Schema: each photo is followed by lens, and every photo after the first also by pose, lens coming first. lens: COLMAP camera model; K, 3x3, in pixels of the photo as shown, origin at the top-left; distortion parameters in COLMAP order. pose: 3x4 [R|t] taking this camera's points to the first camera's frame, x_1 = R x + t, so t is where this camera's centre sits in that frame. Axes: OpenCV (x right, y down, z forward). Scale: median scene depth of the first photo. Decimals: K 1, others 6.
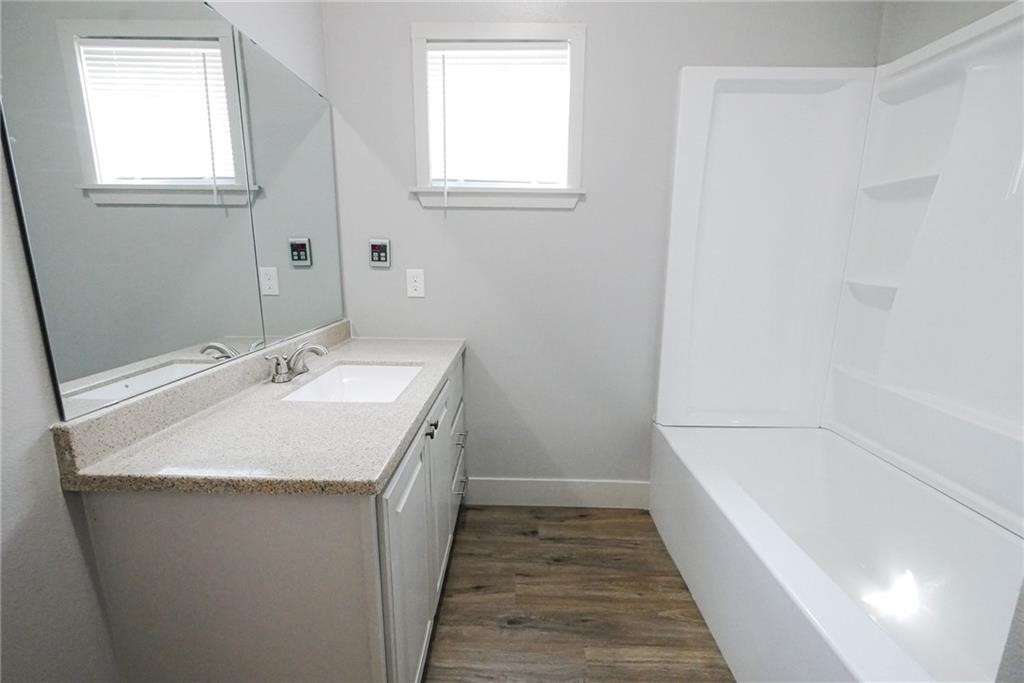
lens RADIAL K [[448.9, 0, 509.5], [0, 448.9, 310.1], [0, 0, 1]] dist [-0.000888, 0.000671]
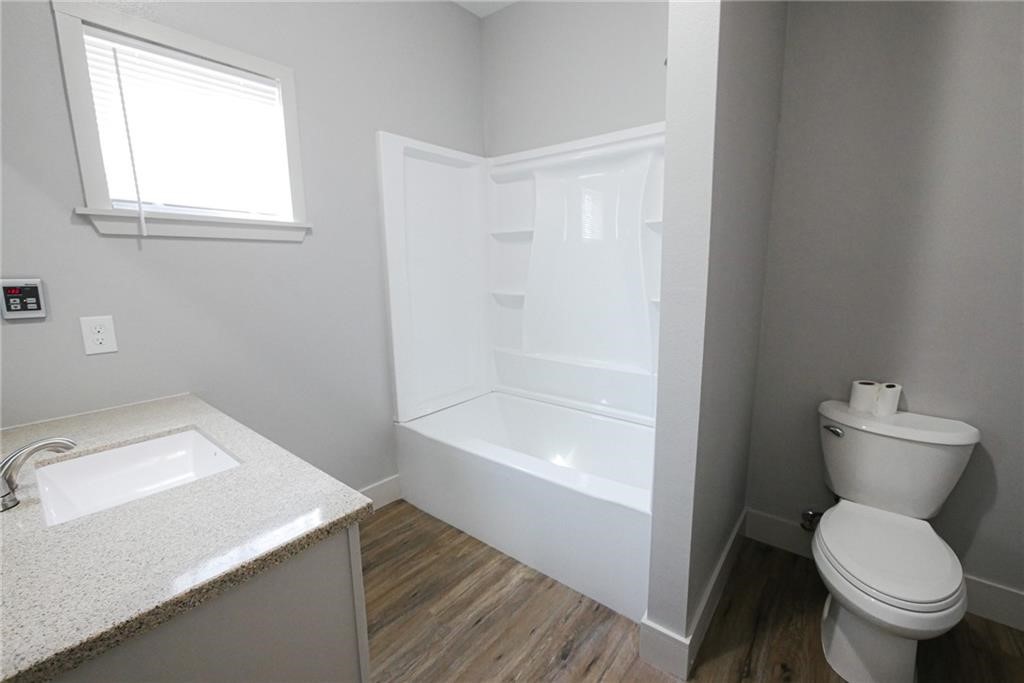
lens RADIAL K [[448.9, 0, 509.5], [0, 448.9, 310.1], [0, 0, 1]] dist [-0.000888, 0.000671]
pose [[0.614067, -0.096008, 0.783393, -0.424863], [0.147348, 0.989068, 0.005715, -0.005470], [-0.775377, 0.111922, 0.621501, 0.004420]]
